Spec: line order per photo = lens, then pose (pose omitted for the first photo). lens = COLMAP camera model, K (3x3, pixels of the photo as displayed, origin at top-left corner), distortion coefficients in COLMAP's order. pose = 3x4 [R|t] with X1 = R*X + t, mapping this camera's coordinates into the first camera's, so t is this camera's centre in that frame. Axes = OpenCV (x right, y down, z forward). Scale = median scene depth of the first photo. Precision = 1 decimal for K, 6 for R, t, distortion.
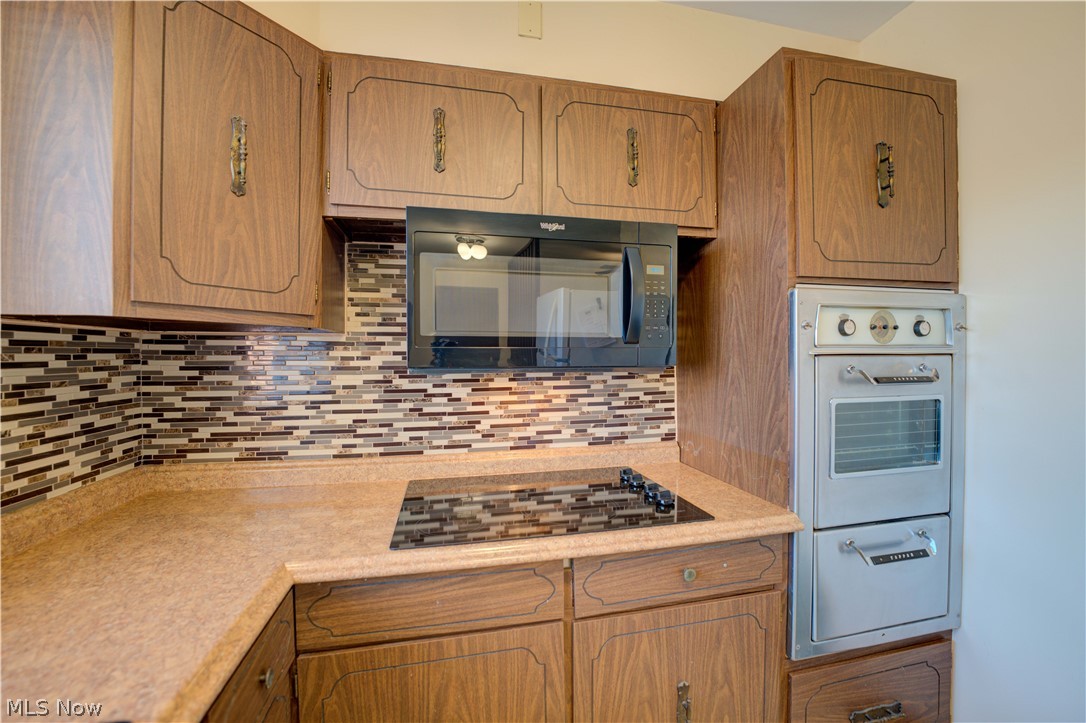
lens RADIAL K [[436.8, 0, 541.6], [0, 436.8, 363.2], [0, 0, 1]] dist [-0.030856, 0.004020]
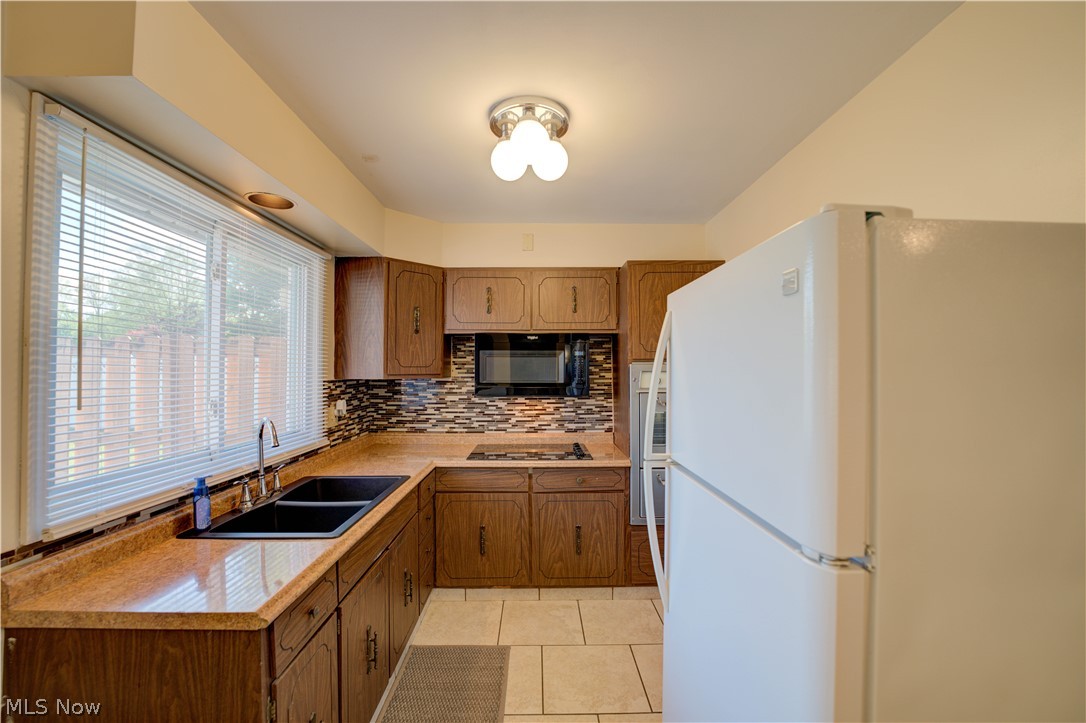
lens RADIAL K [[436.8, 0, 541.6], [0, 436.8, 363.2], [0, 0, 1]] dist [-0.030856, 0.004020]
pose [[0.978929, 0.002208, -0.204188, 0.501552], [-0.006257, 0.999796, -0.019184, -0.109090], [0.204104, 0.020058, 0.978744, -1.199949]]
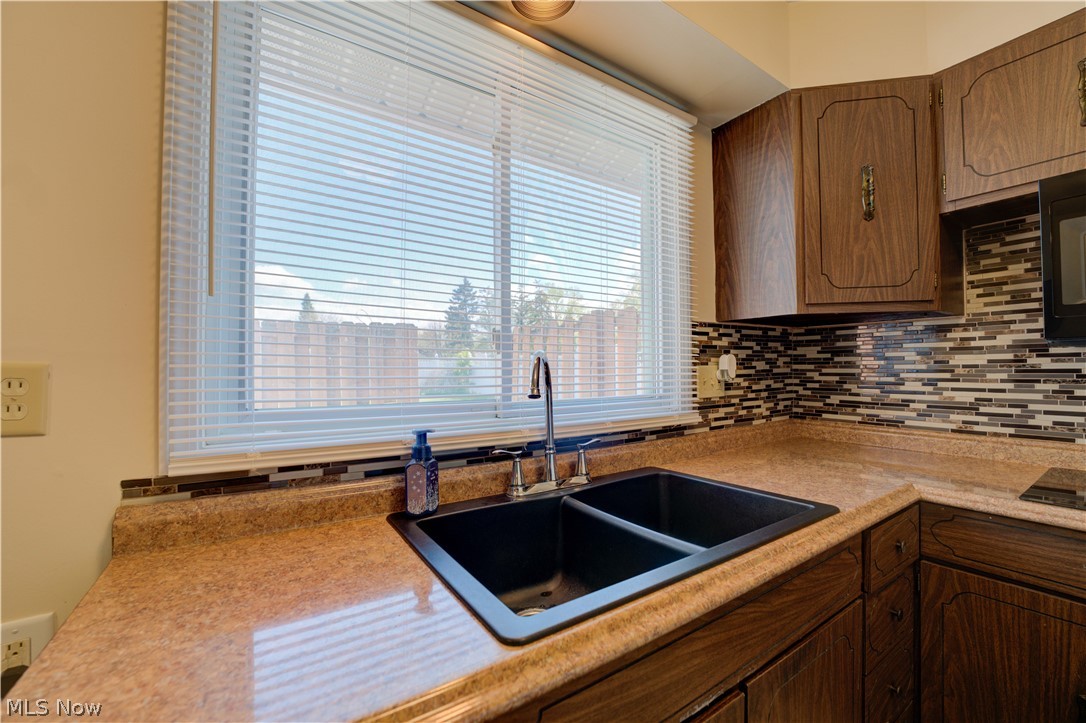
lens RADIAL K [[436.8, 0, 541.6], [0, 436.8, 363.2], [0, 0, 1]] dist [-0.030856, 0.004020]
pose [[0.365638, -0.010864, -0.930694, 0.144136], [-0.002907, 0.999914, -0.012814, 0.069612], [0.930753, 0.007391, 0.365575, -0.366050]]
